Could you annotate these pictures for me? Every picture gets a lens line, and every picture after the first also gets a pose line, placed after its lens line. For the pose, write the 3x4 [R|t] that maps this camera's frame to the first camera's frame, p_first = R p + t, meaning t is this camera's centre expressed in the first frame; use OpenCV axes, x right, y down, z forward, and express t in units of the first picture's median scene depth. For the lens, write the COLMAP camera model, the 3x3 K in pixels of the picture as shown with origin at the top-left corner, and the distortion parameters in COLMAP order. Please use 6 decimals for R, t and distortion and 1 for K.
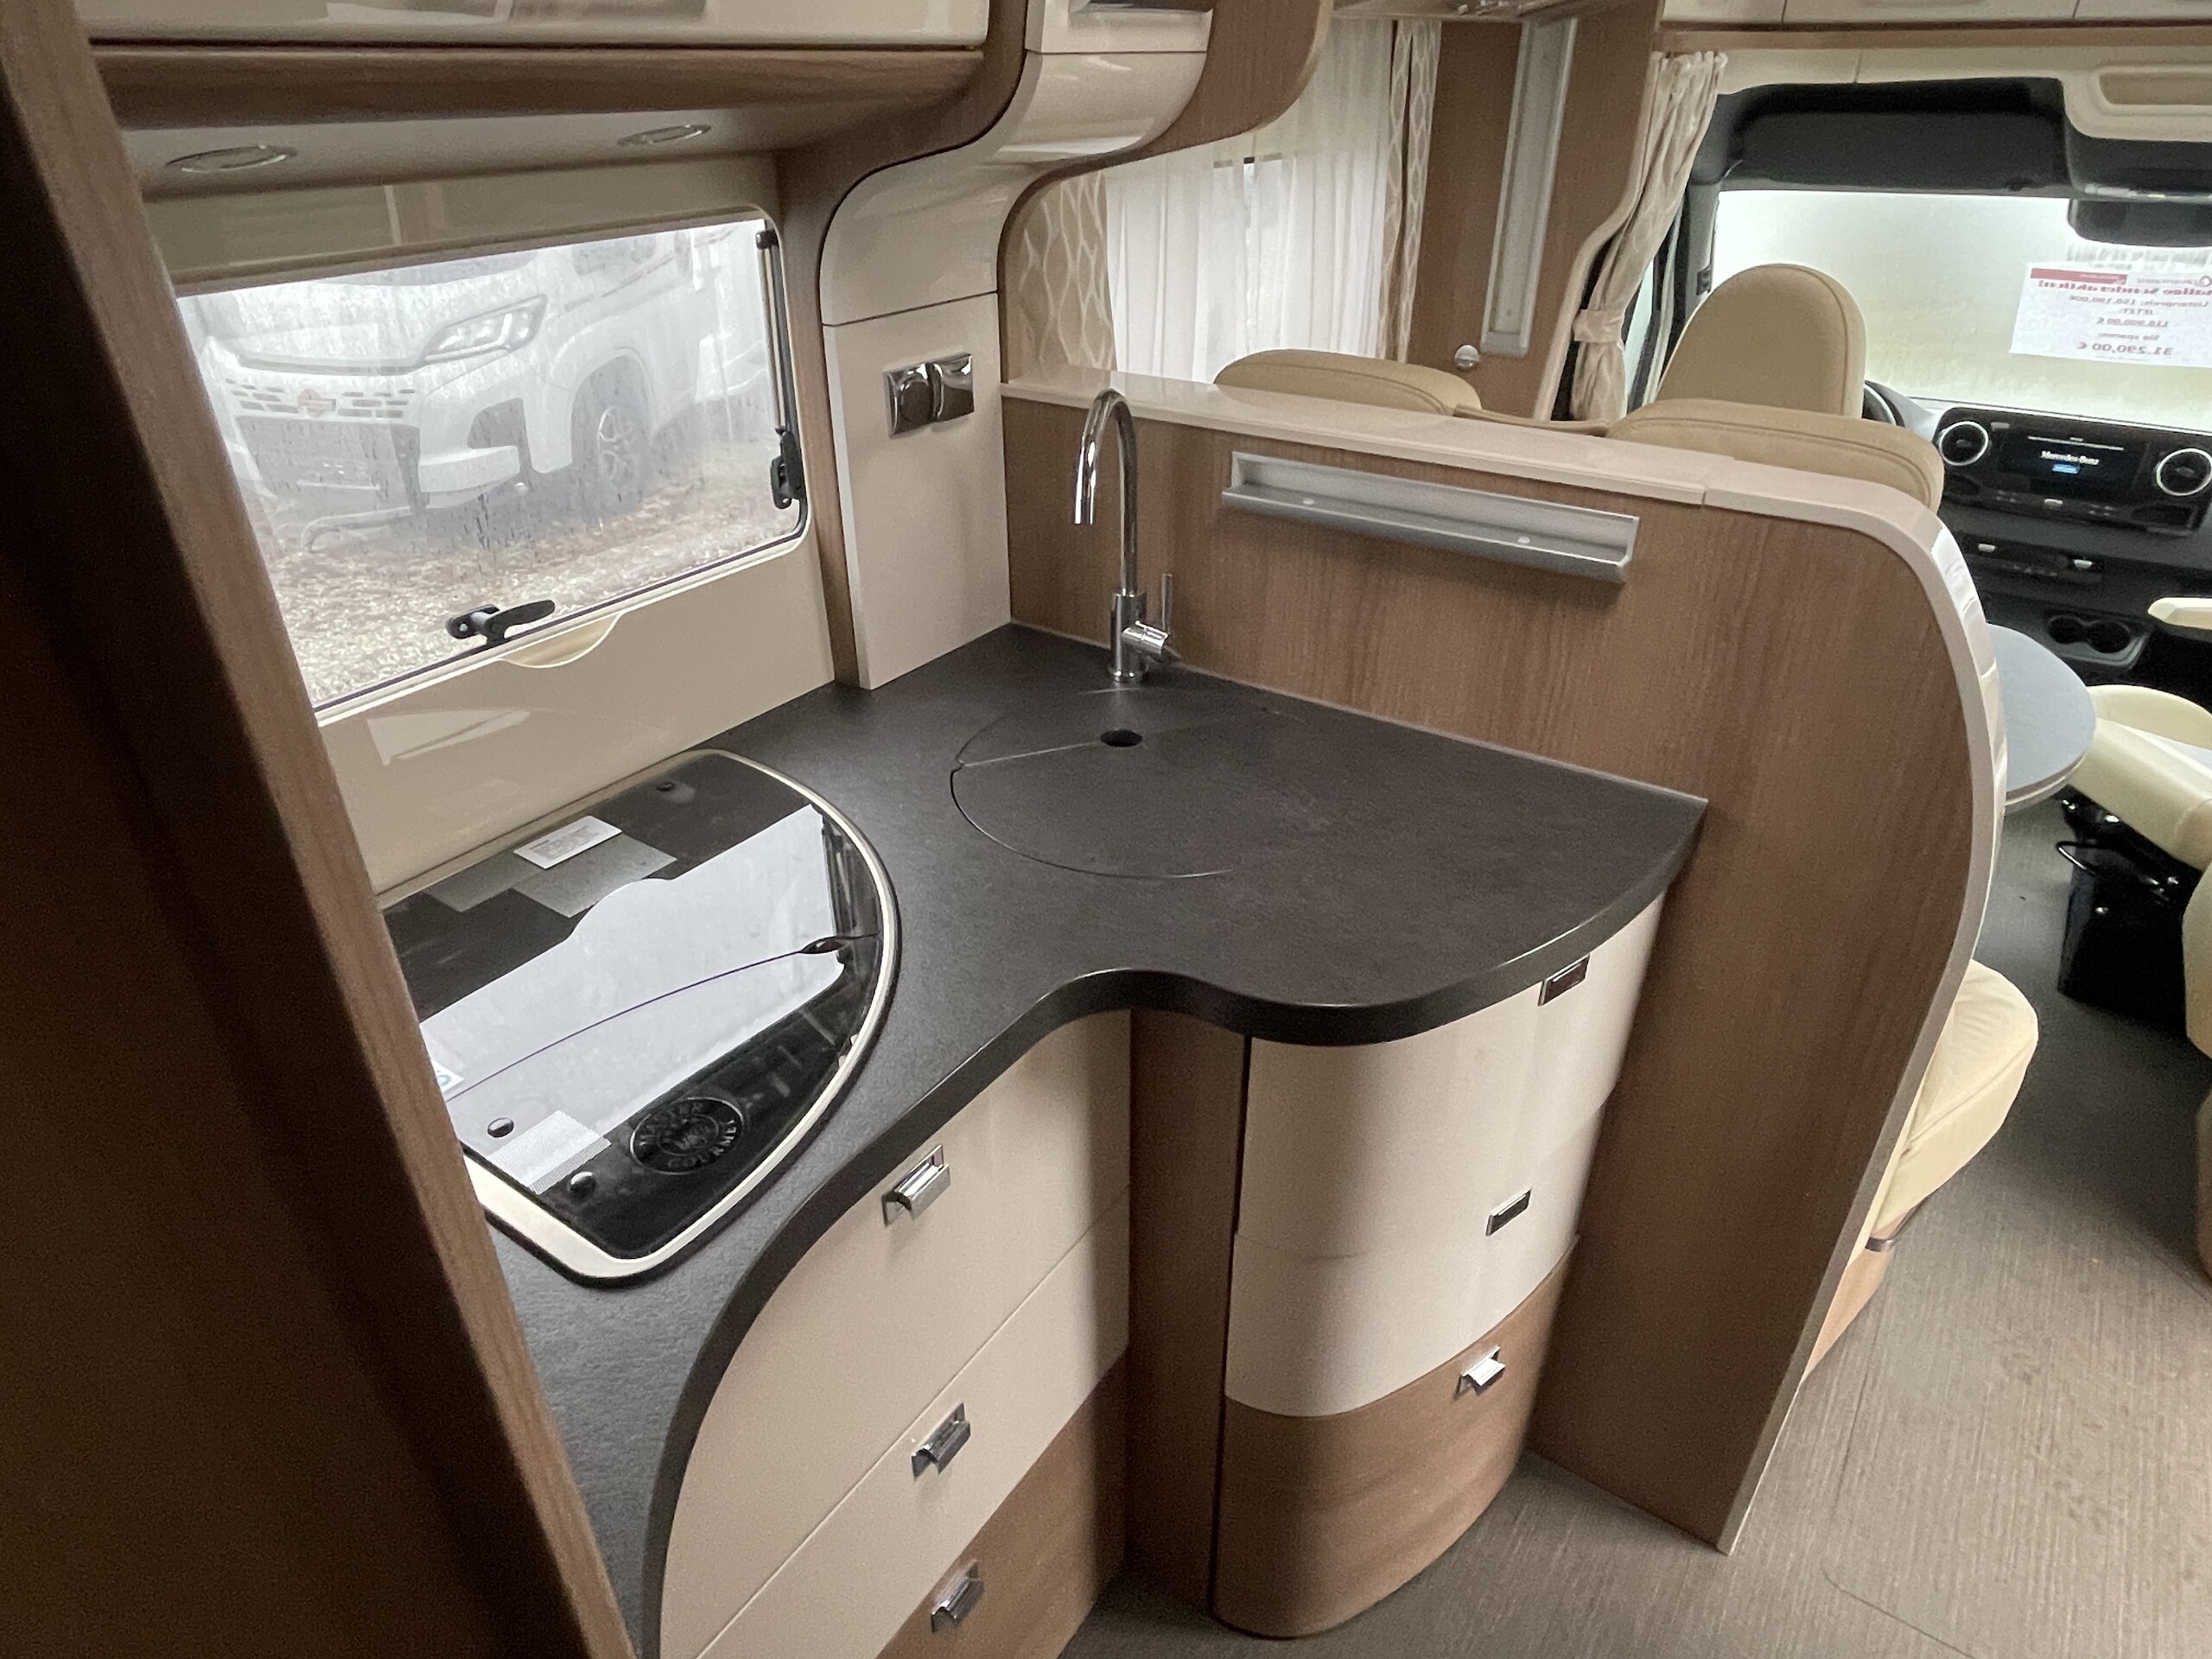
lens RADIAL K [[1300.2, 0, 1124.5], [0, 1300.2, 829.2], [0, 0, 1]] dist [-0.012695, 0.006470]
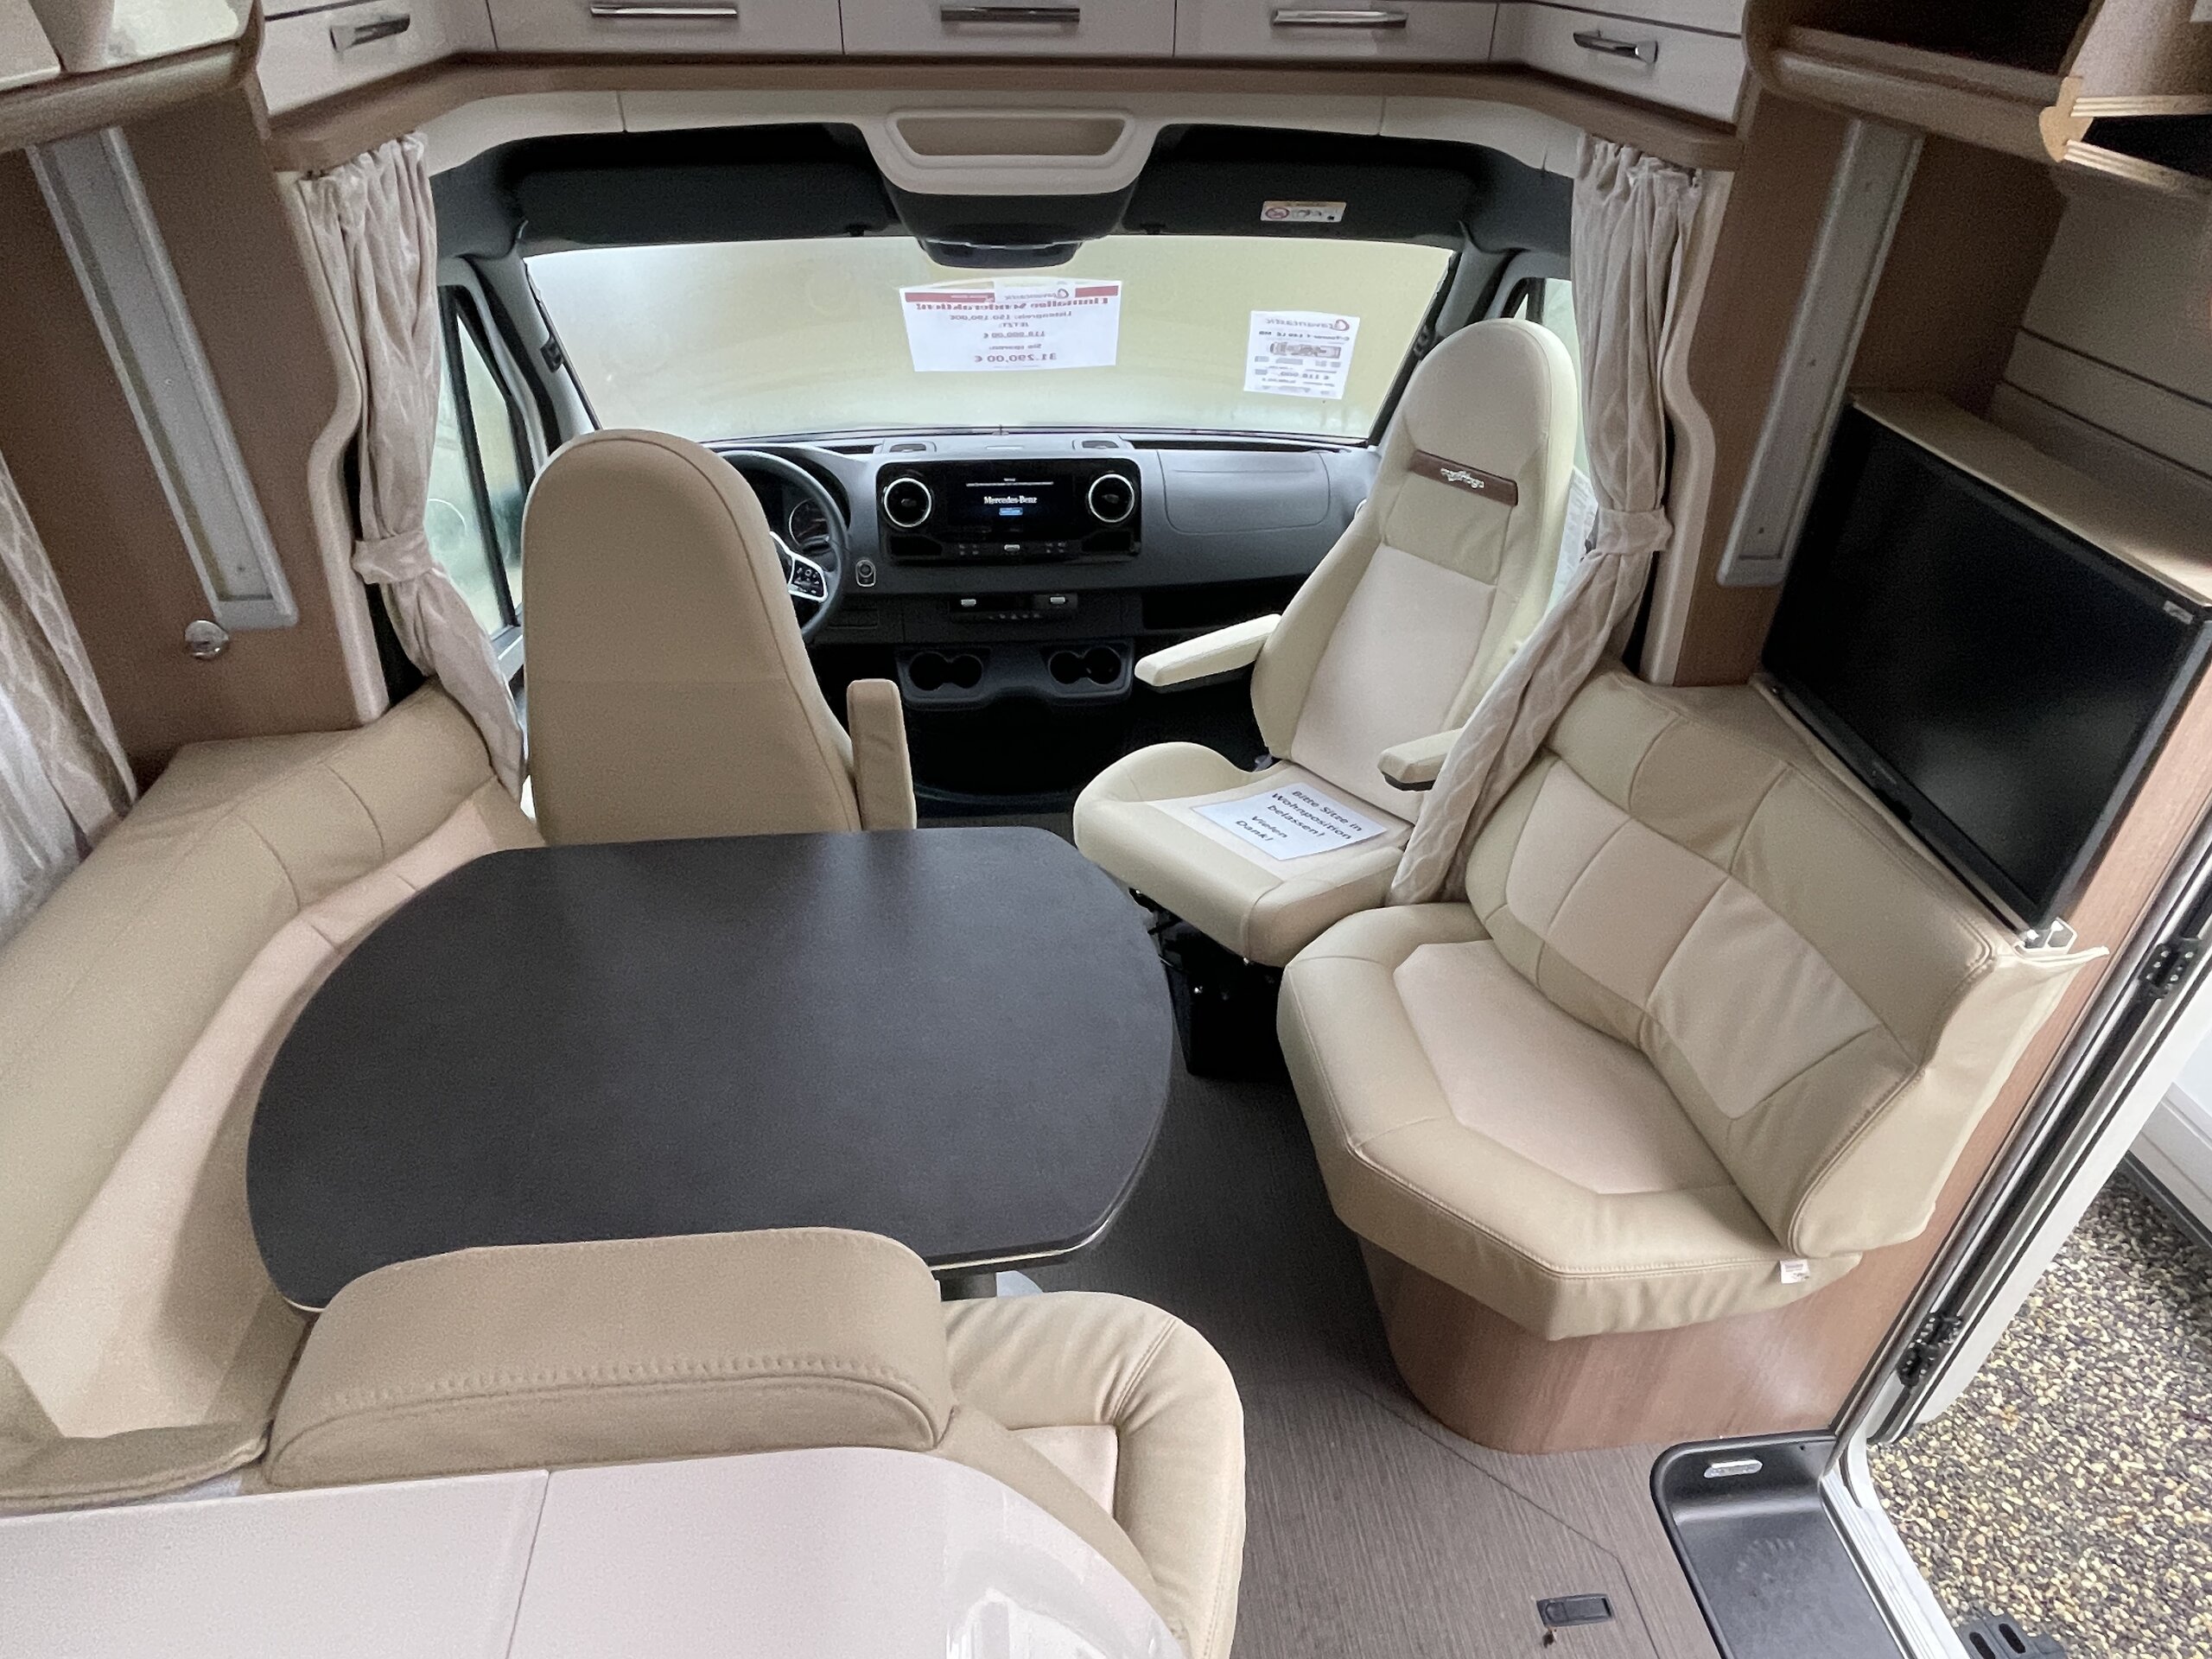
lens RADIAL K [[1300.2, 0, 1106.3], [0, 1300.2, 817.9], [0, 0, 1]] dist [-0.012695, 0.006470]
pose [[0.754503, -0.369316, 0.542523, 0.220564], [0.321768, 0.928636, 0.184665, -0.256614], [-0.572006, 0.035236, 0.819492, 0.234352]]
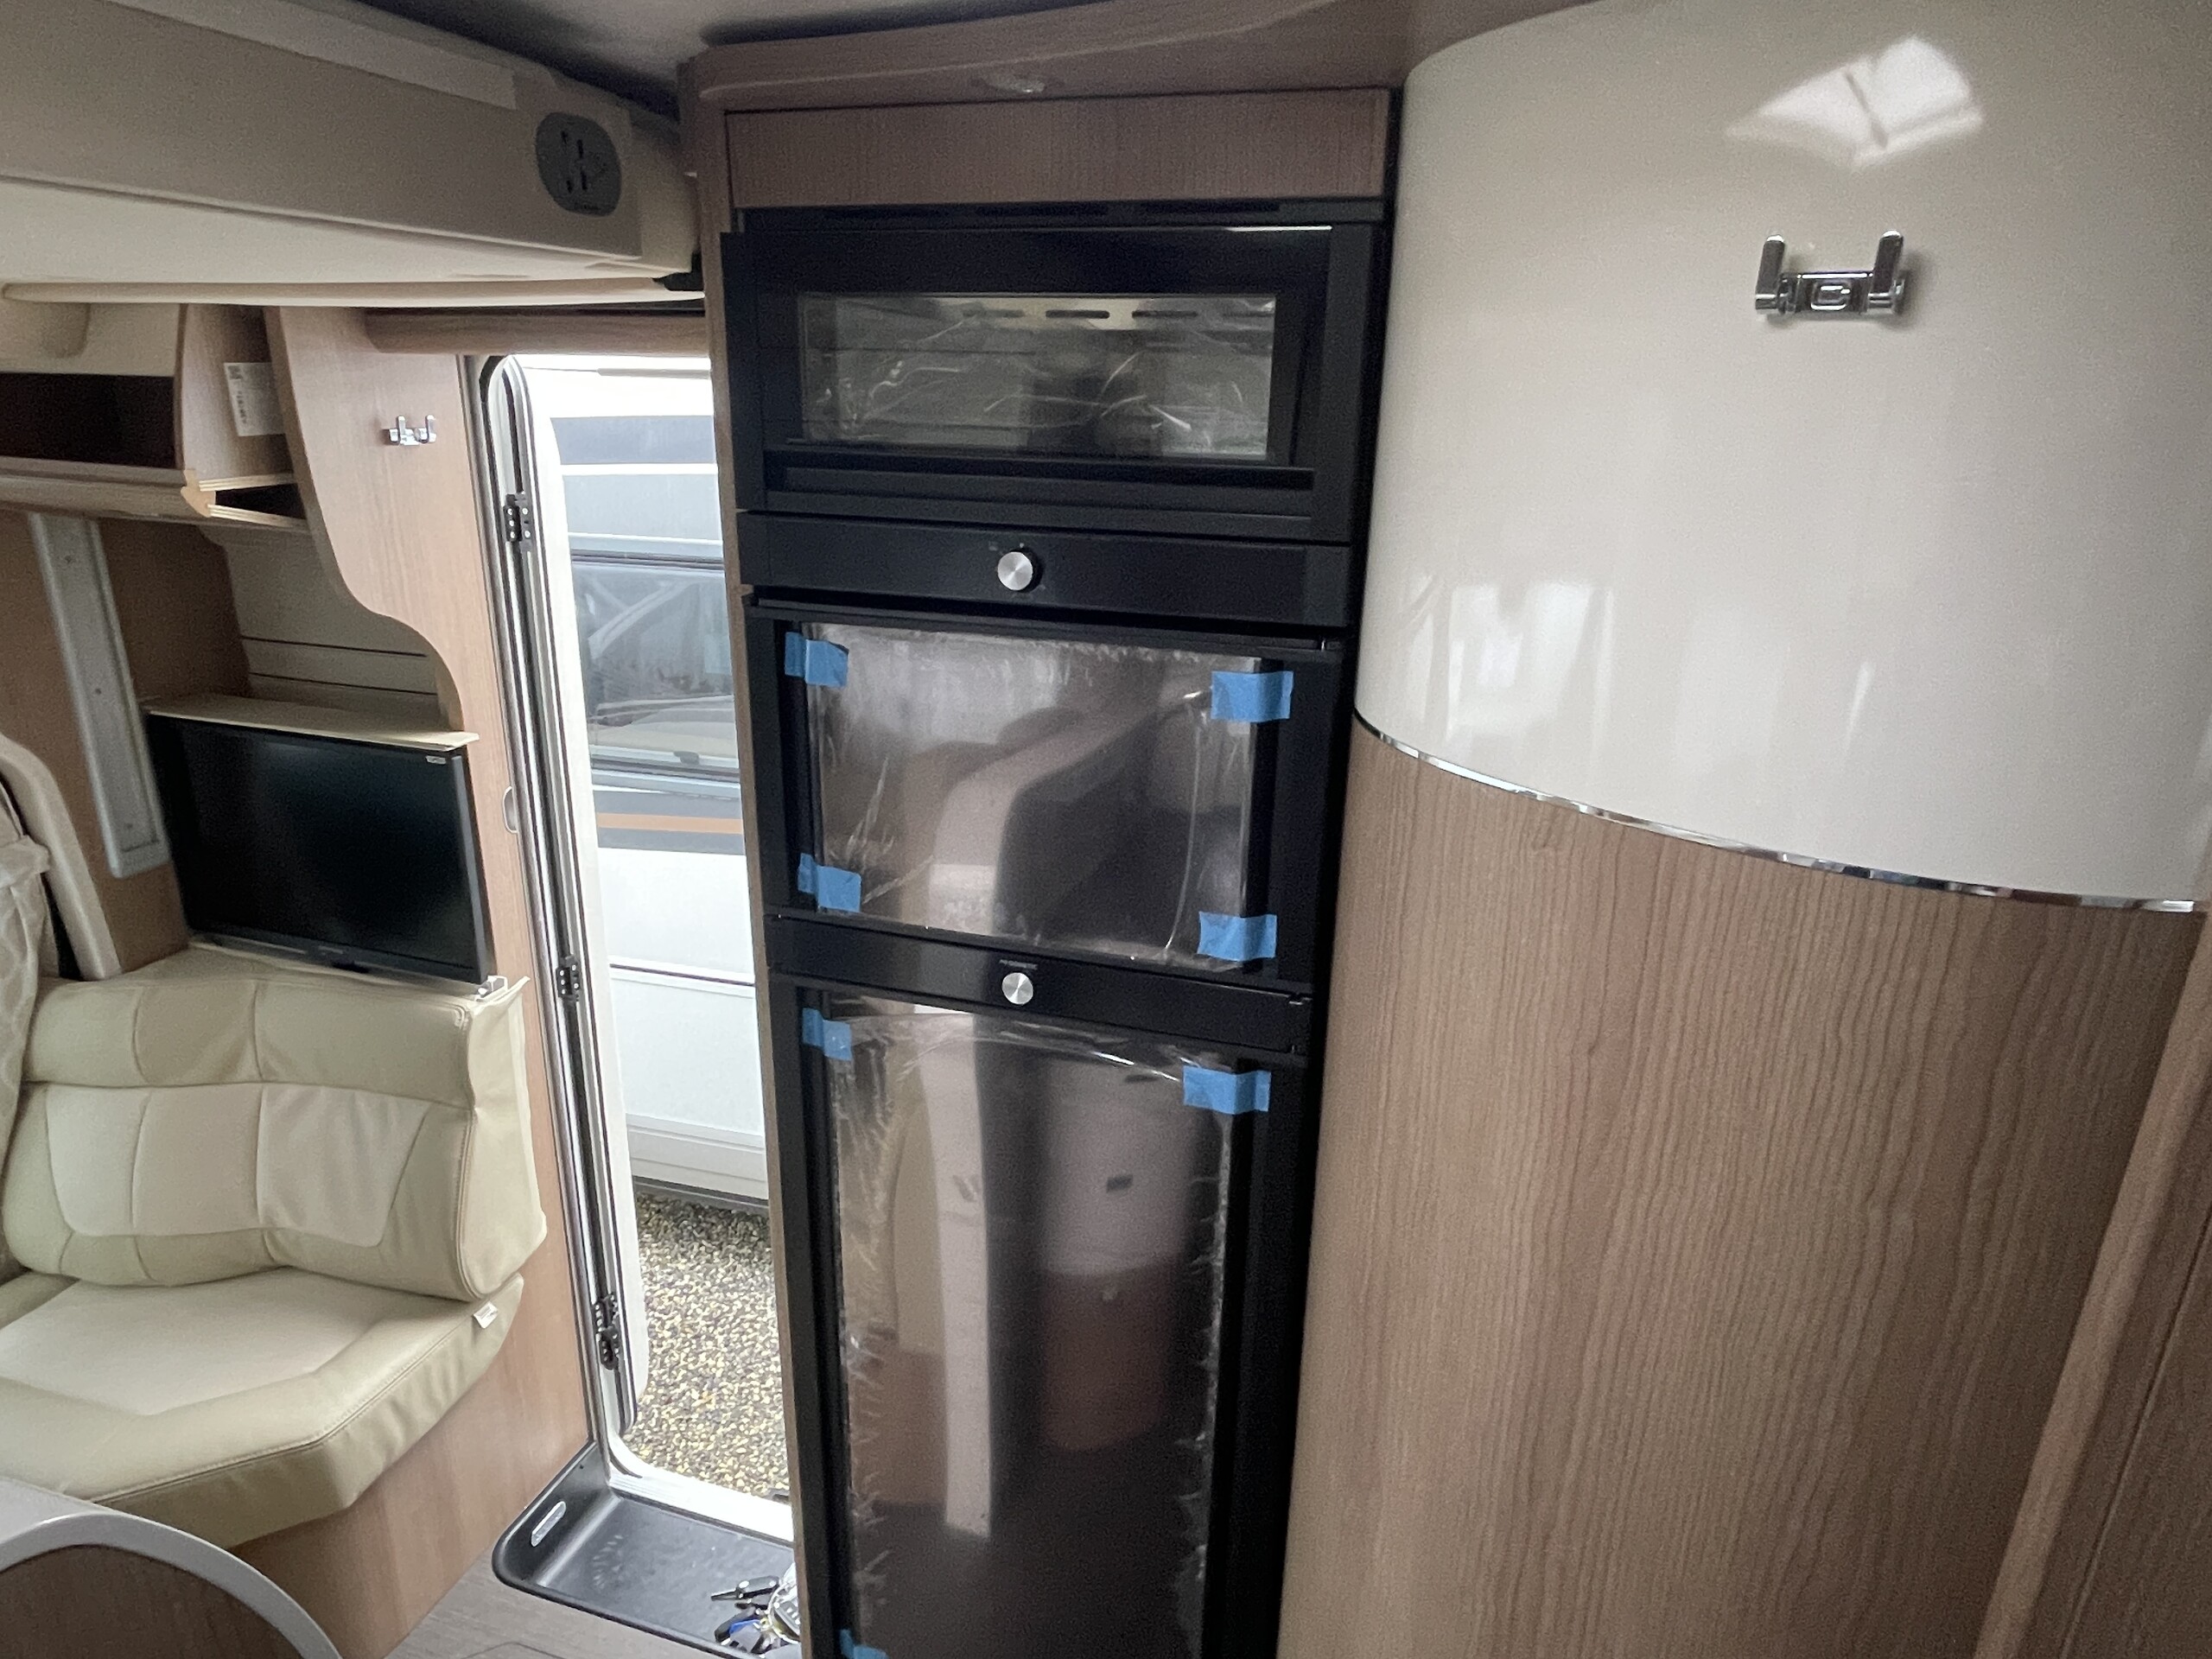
lens RADIAL K [[1300.2, 0, 1078.1], [0, 1300.2, 802.7], [0, 0, 1]] dist [-0.012695, 0.006470]
pose [[-0.321625, -0.293898, 0.900101, -0.011622], [0.462602, 0.780663, 0.420197, -0.236186], [-0.826170, 0.551534, -0.115123, 0.185742]]
